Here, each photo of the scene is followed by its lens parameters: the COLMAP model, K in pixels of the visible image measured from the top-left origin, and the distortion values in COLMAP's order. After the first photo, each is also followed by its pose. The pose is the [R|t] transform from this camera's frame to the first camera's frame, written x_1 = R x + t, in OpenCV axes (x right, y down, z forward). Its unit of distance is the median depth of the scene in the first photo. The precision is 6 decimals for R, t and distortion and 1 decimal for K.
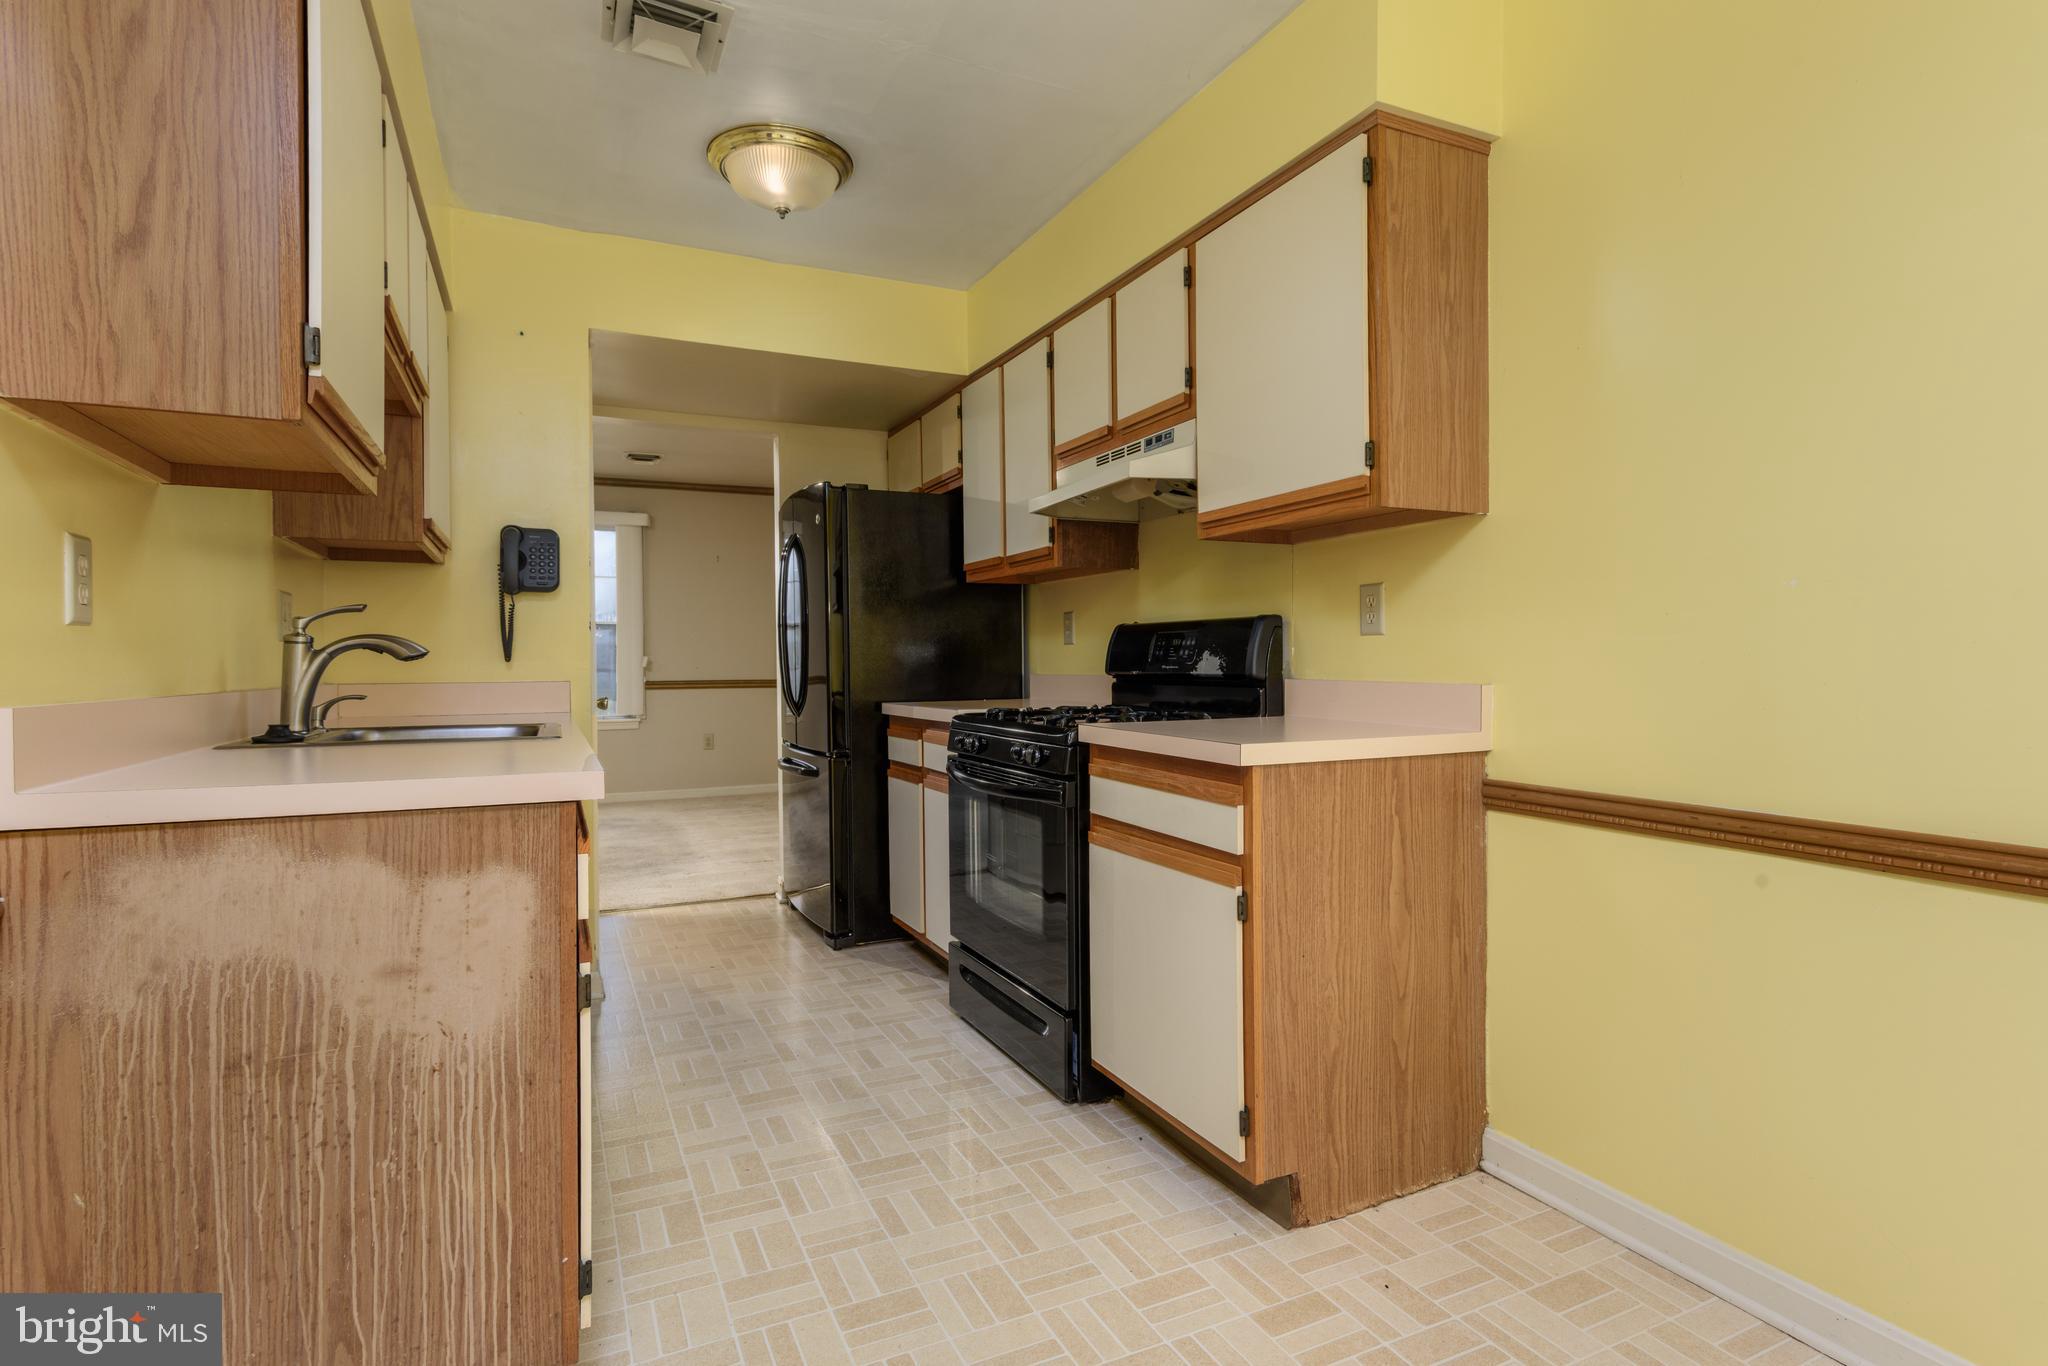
lens RADIAL K [[1010.4, 0, 1024.0], [0, 1010.4, 683.0], [0, 0, 1]] dist [0.001720, -0.000105]
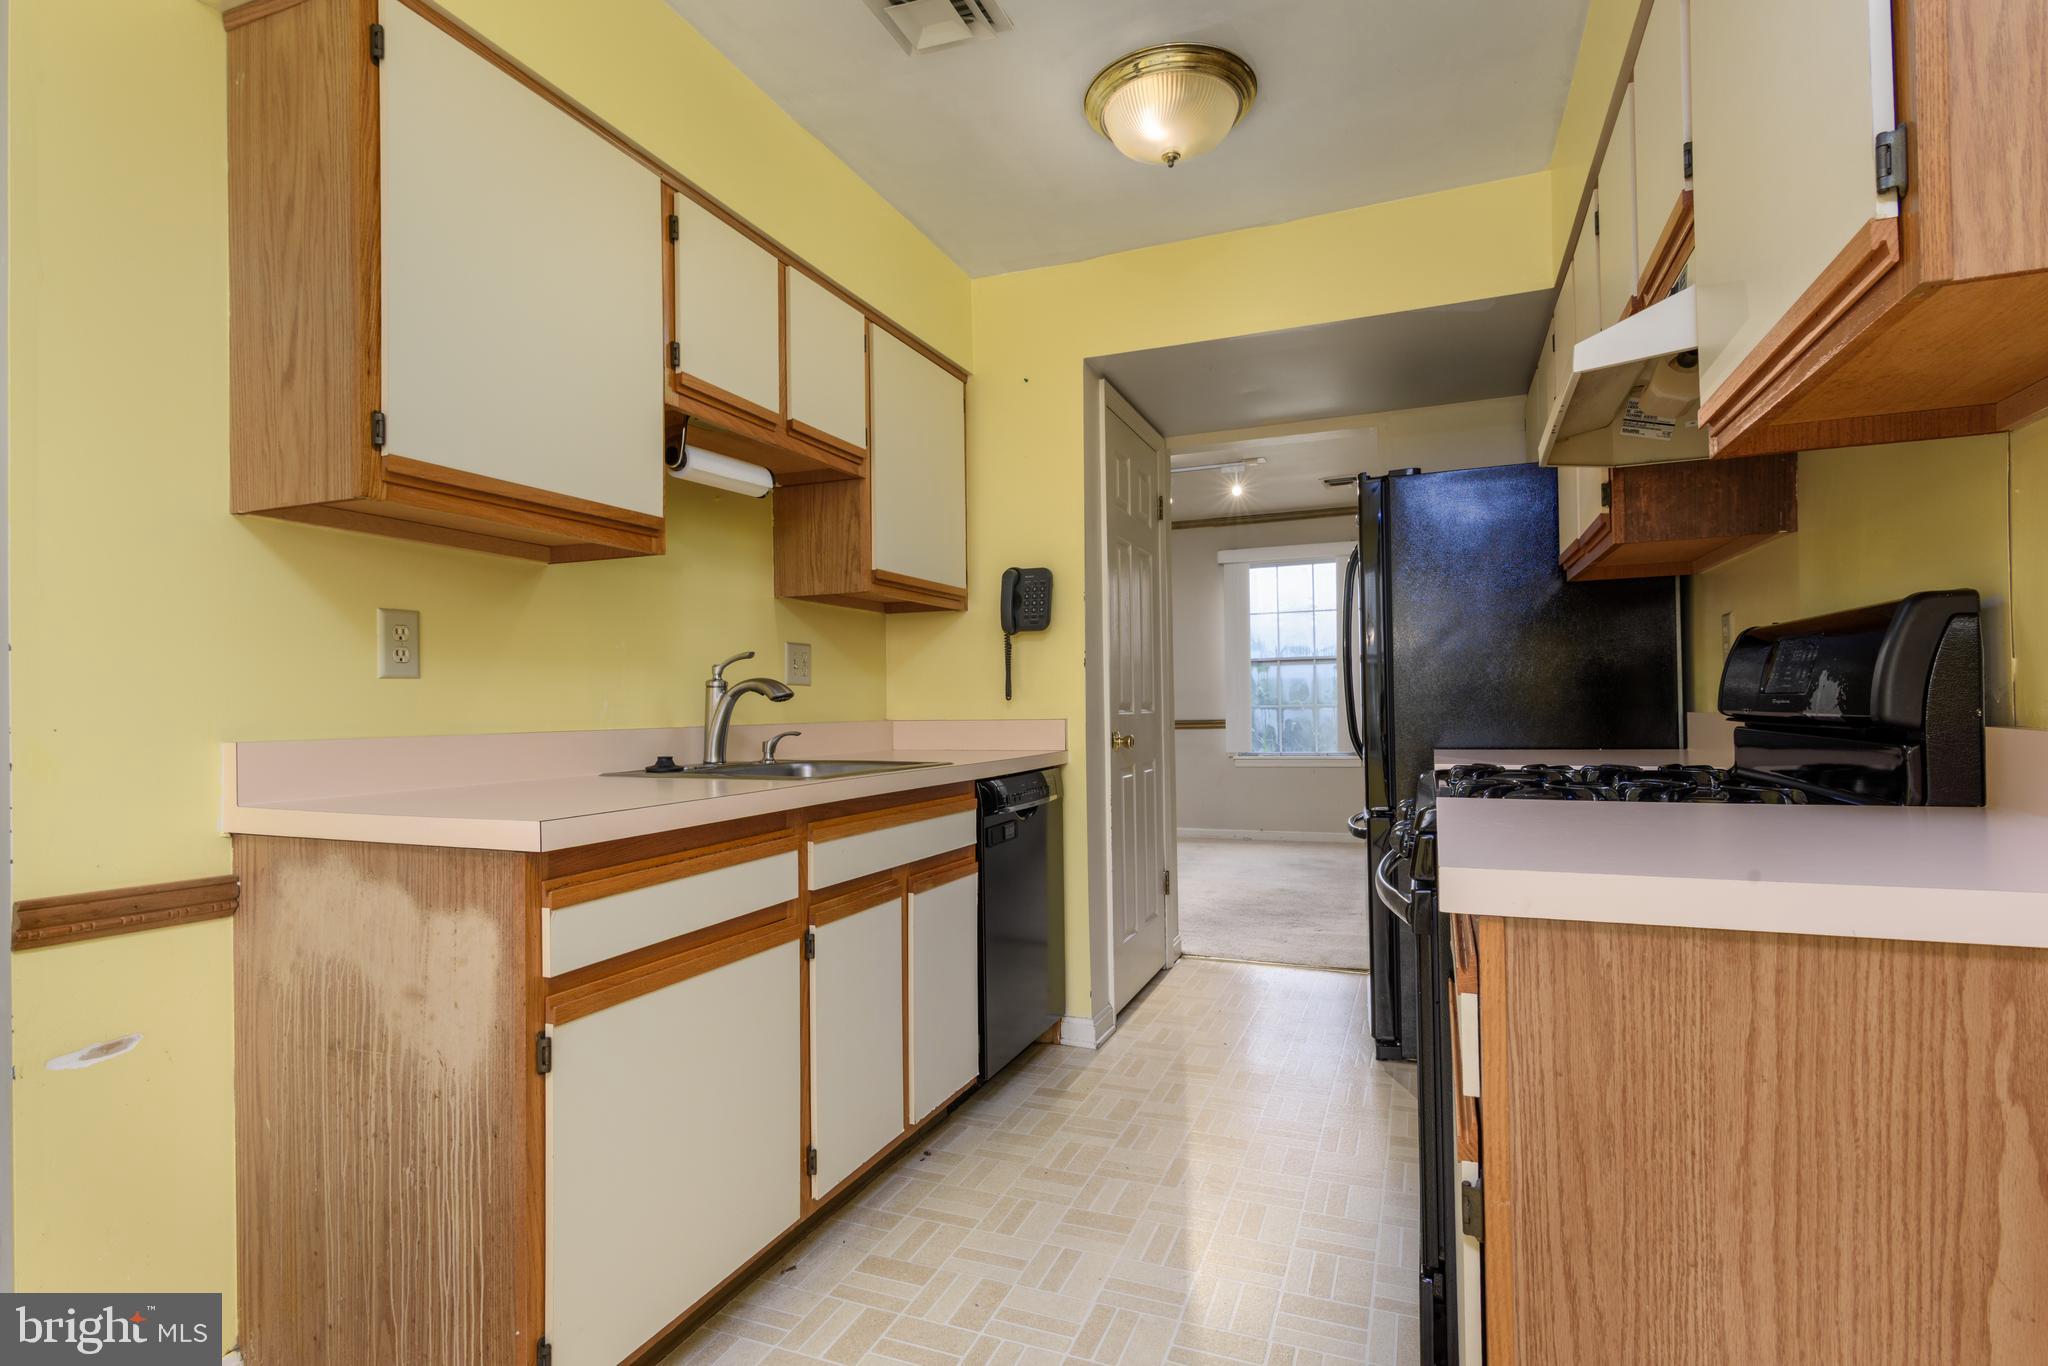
lens RADIAL K [[1008.4, 0, 1025.3], [0, 1008.4, 702.5], [0, 0, 1]] dist [-0.000007, -0.000071]
pose [[0.680279, -0.005299, -0.732934, 0.588299], [-0.005219, 0.999913, -0.012073, -0.014668], [0.732935, 0.012038, 0.680192, 0.719758]]
